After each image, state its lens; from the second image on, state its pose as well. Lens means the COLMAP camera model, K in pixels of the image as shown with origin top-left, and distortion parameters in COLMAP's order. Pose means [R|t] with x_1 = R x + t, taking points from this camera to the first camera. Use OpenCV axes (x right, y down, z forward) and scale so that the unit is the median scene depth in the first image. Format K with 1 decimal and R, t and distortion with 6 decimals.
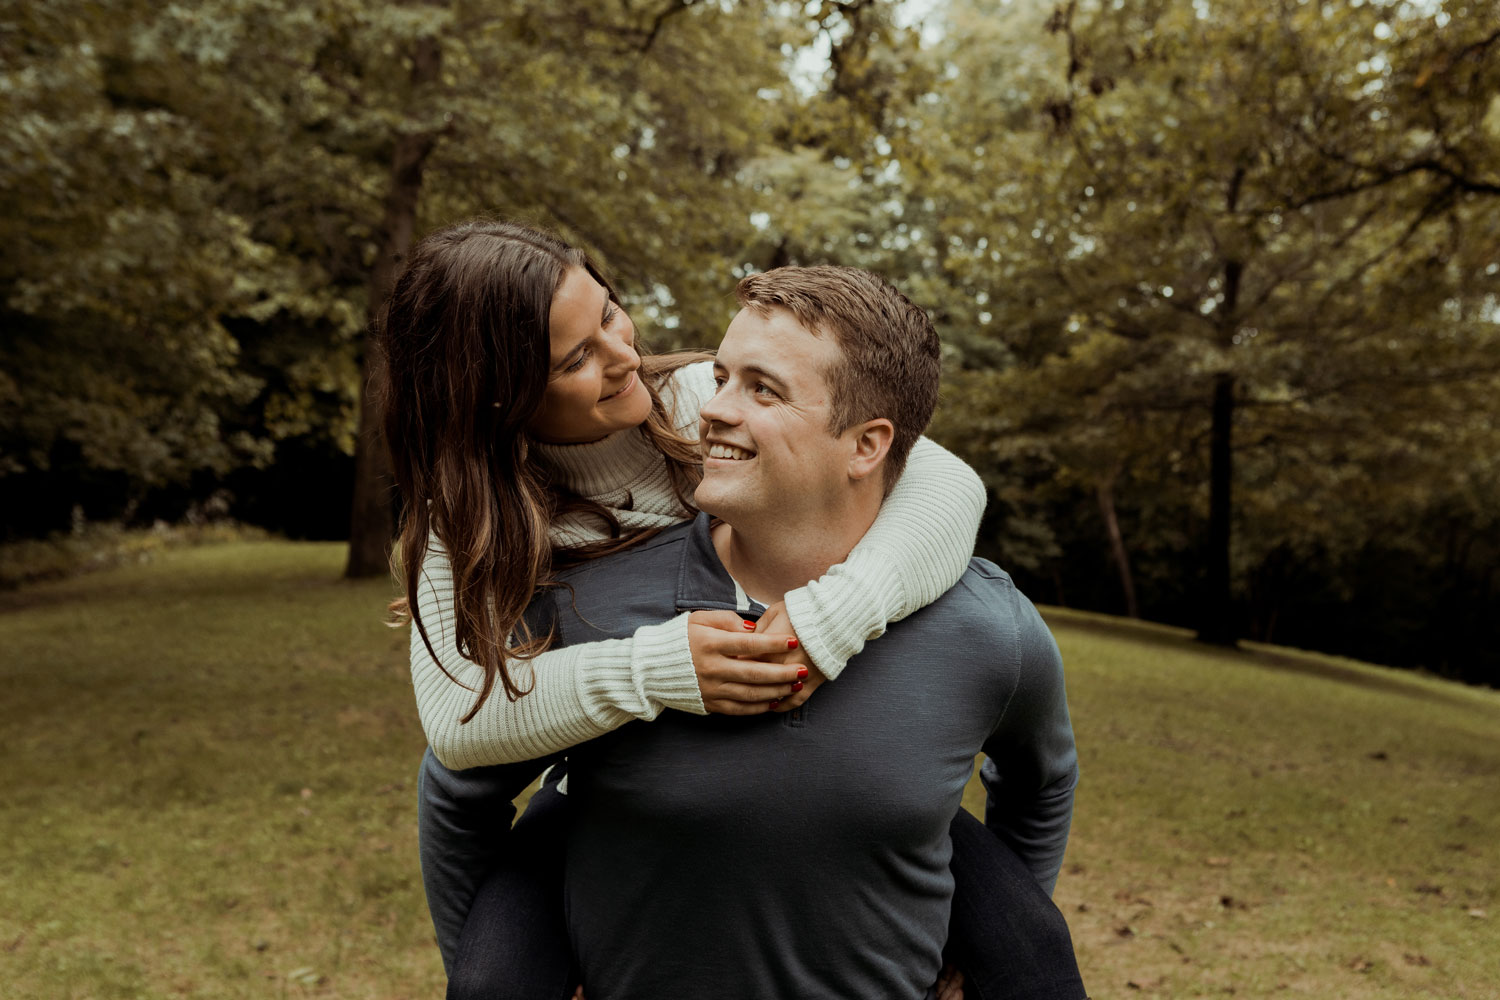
lens RADIAL K [[2125.4, 0, 750.0], [0, 2125.4, 500.0], [0, 0, 1]] dist [-0.002976, 0.015584]
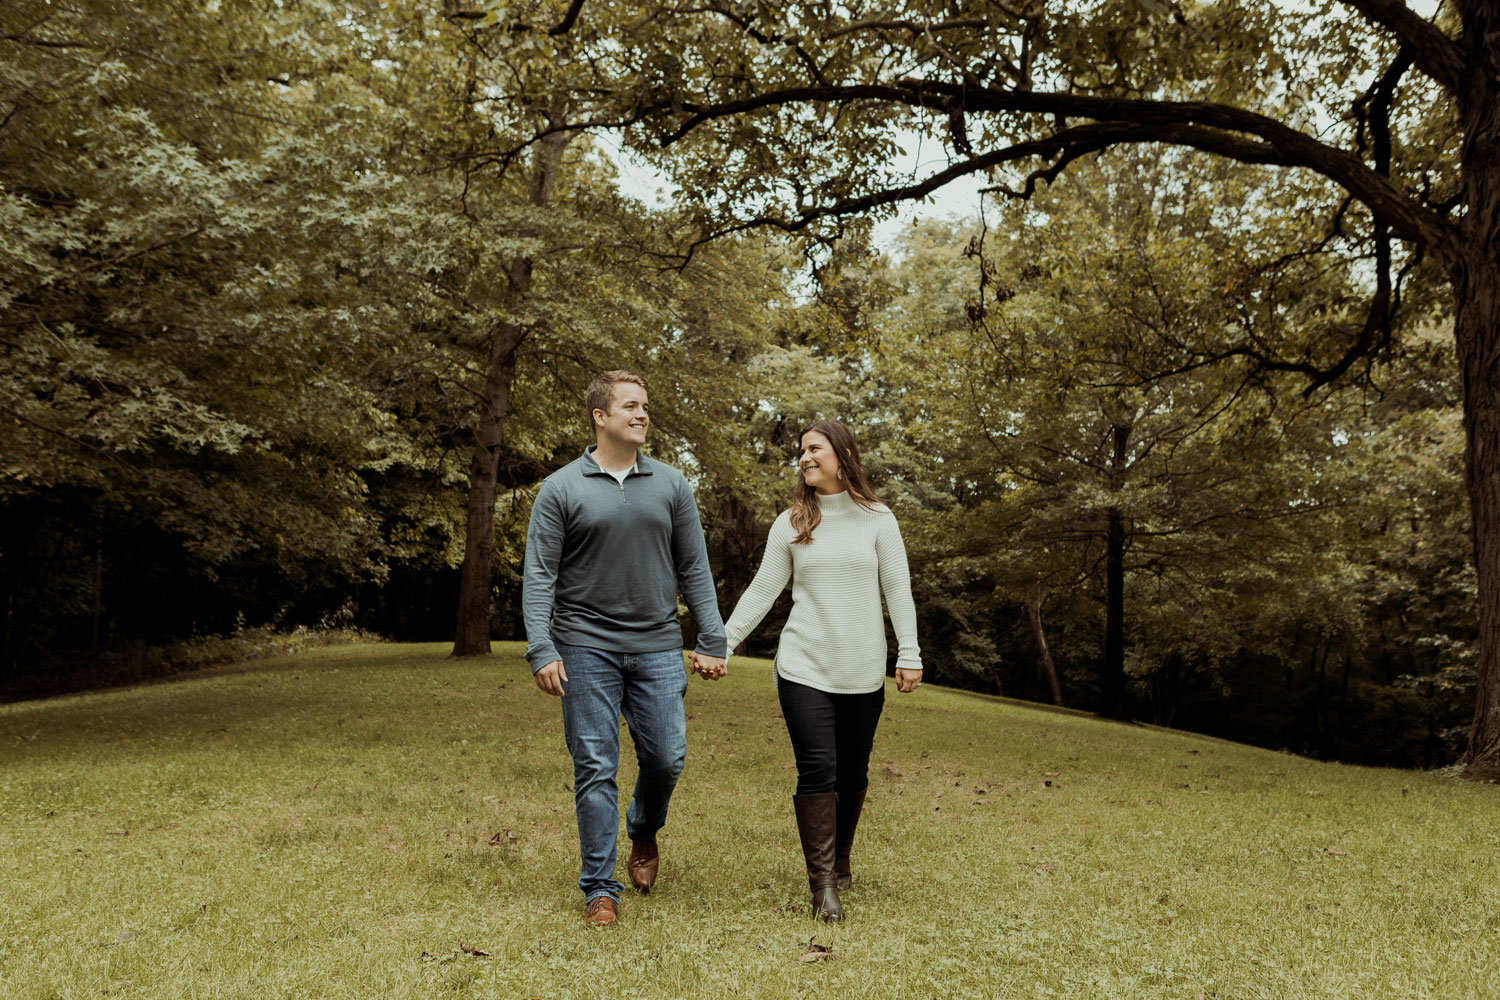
lens RADIAL K [[2358.7, 0, 750.0], [0, 2358.7, 500.0], [0, 0, 1]] dist [0.152124, -0.019343]
pose [[0.999988, 0.002485, -0.004326, 0.002642], [-0.002965, 0.993386, -0.114788, 0.102128], [0.004012, 0.114800, 0.993381, -0.457463]]
